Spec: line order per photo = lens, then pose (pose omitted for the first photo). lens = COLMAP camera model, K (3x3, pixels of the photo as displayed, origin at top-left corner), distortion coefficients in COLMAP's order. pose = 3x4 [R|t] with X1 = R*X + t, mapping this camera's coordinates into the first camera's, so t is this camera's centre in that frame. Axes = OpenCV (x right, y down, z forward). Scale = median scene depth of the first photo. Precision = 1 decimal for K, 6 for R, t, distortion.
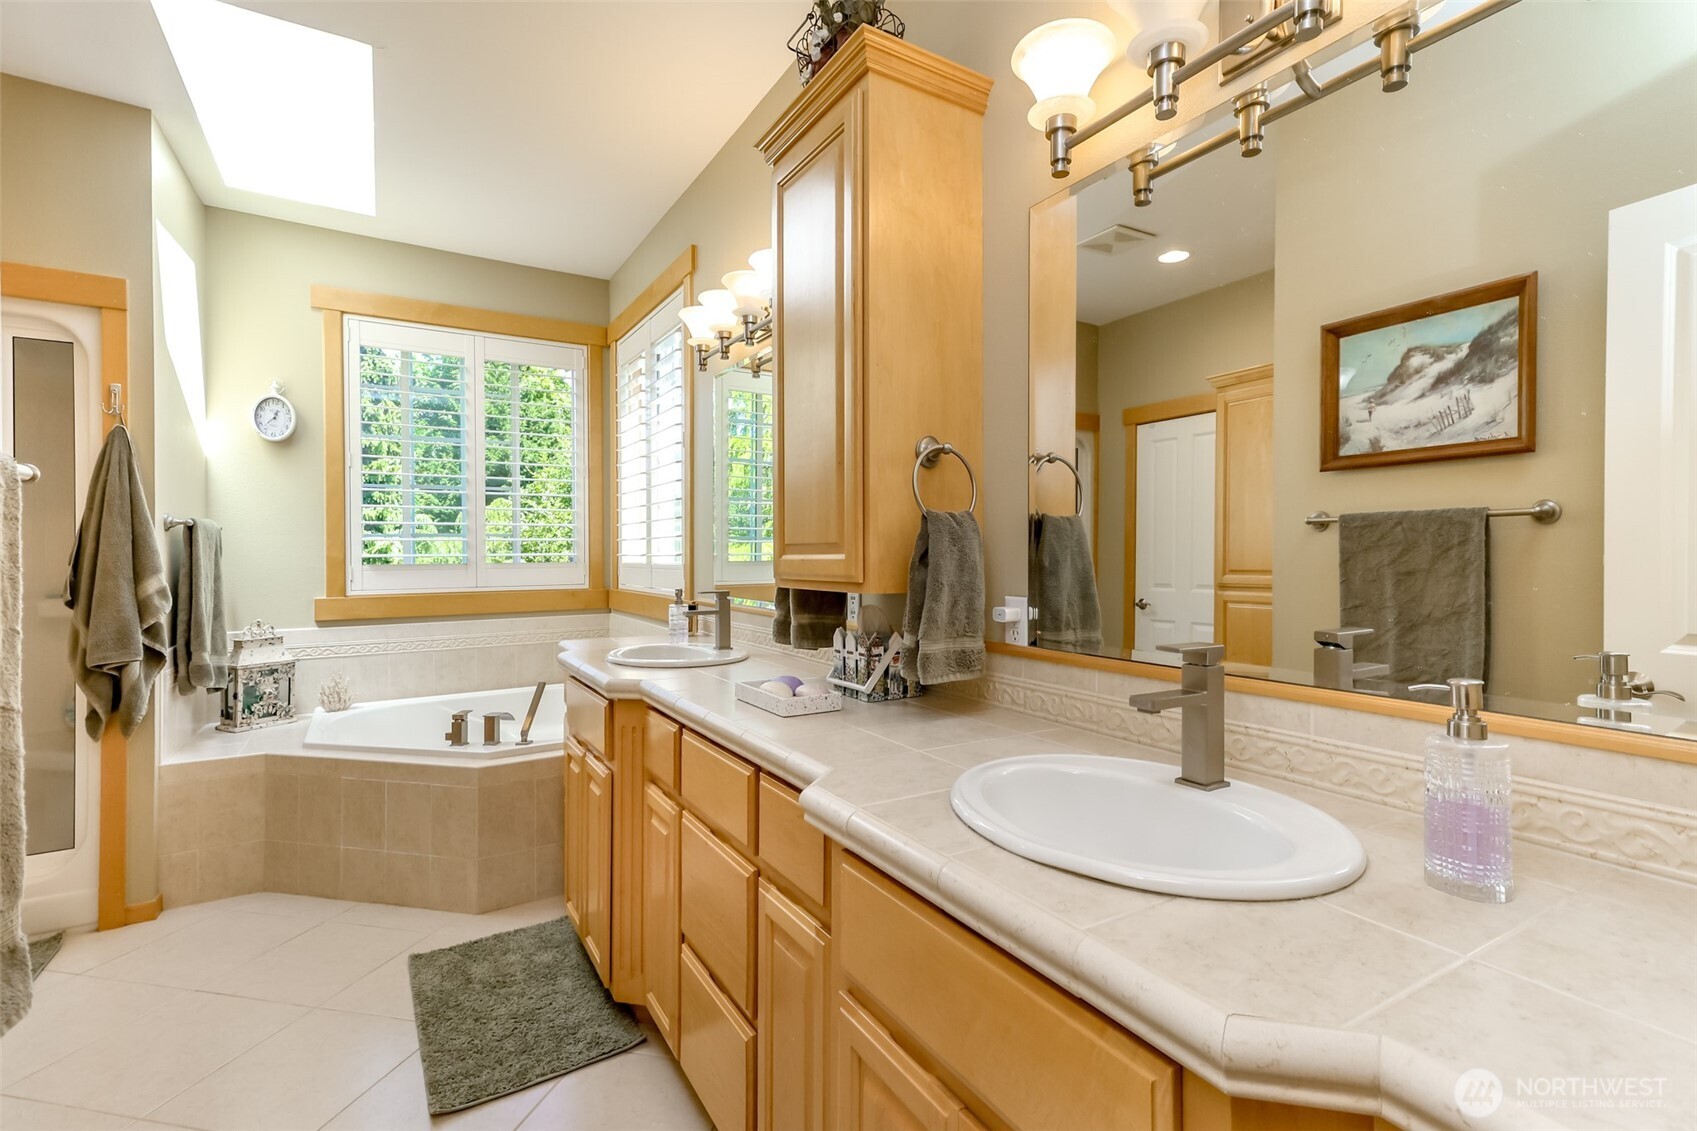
lens RADIAL K [[776.2, 0, 851.2], [0, 776.2, 560.8], [0, 0, 1]] dist [0.021542, 0.001106]
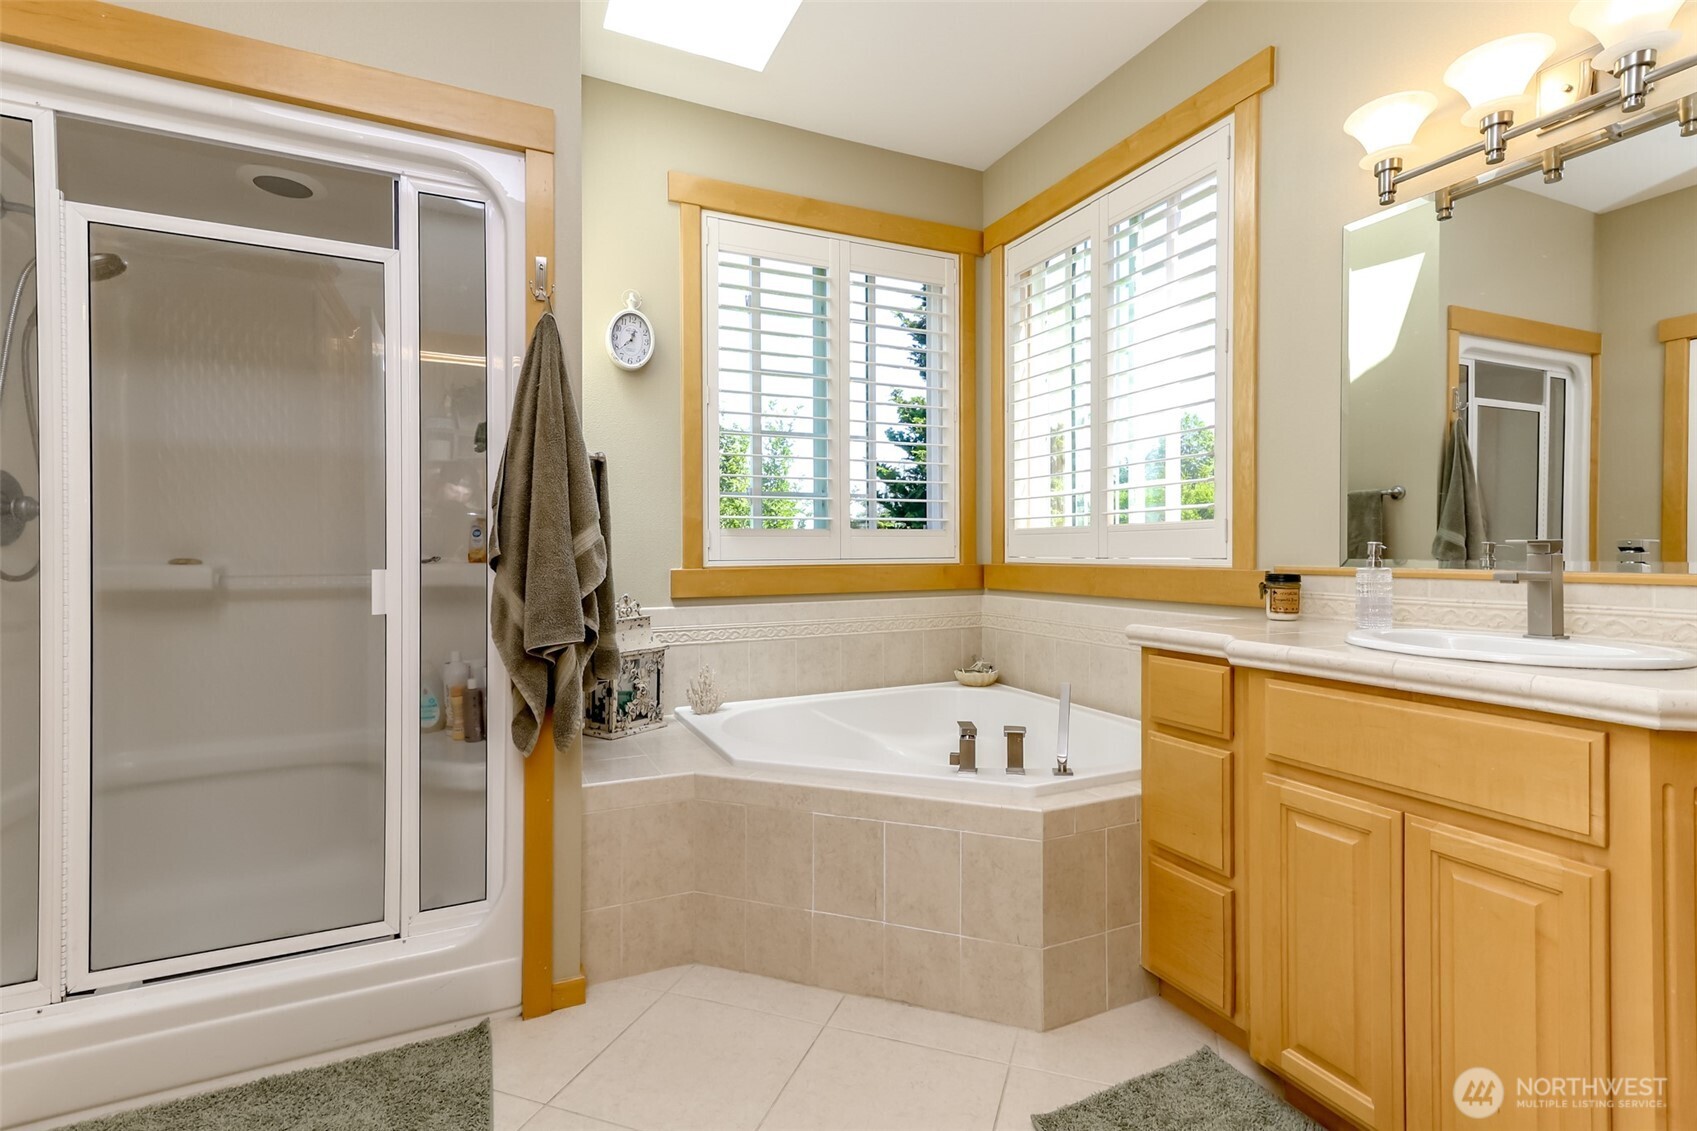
lens RADIAL K [[776.2, 0, 842.6], [0, 776.2, 558.5], [0, 0, 1]] dist [0.021542, 0.001106]
pose [[0.994913, 0.001992, -0.100716, -0.543413], [-0.002052, 0.999998, -0.000489, 0.045954], [0.100715, 0.000693, 0.994915, 0.298926]]
